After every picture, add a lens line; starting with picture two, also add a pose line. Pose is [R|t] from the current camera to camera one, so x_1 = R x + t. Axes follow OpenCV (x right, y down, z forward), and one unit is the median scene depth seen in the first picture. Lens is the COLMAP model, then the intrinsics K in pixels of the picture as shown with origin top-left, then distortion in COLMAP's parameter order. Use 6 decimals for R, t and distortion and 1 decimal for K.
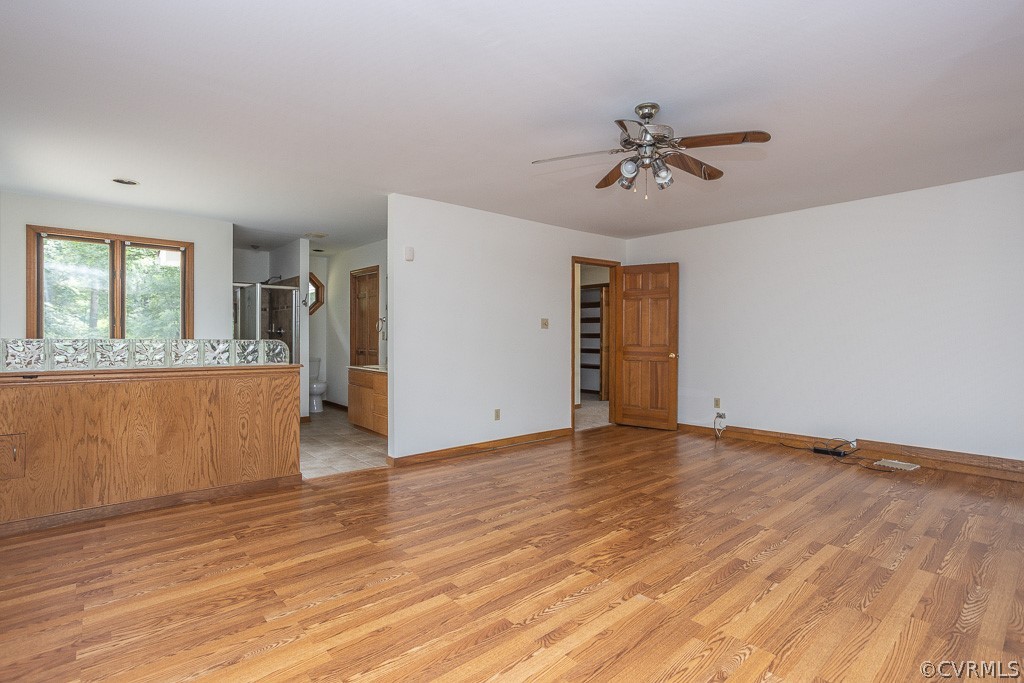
lens RADIAL K [[505.4, 0, 512.0], [0, 505.4, 341.5], [0, 0, 1]] dist [-0.038832, 0.027444]
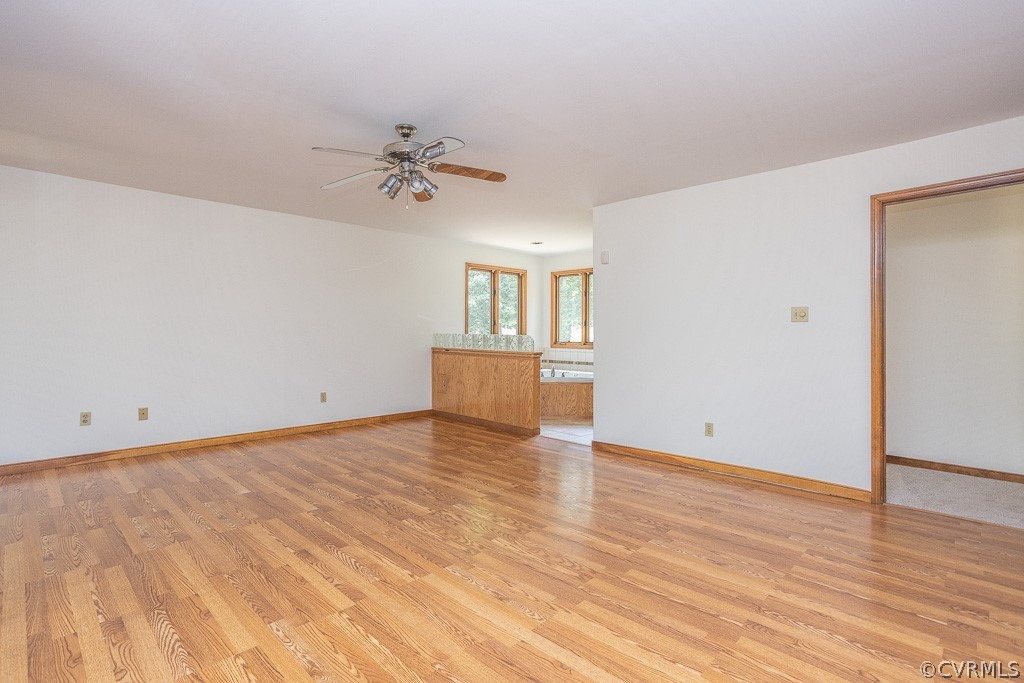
lens RADIAL K [[505.4, 0, 512.0], [0, 505.4, 341.5], [0, 0, 1]] dist [-0.038832, 0.027444]
pose [[0.056067, 0.015869, -0.998301, 1.183475], [-0.010557, 0.999827, 0.015300, -0.008726], [0.998371, 0.009682, 0.056225, 1.004603]]
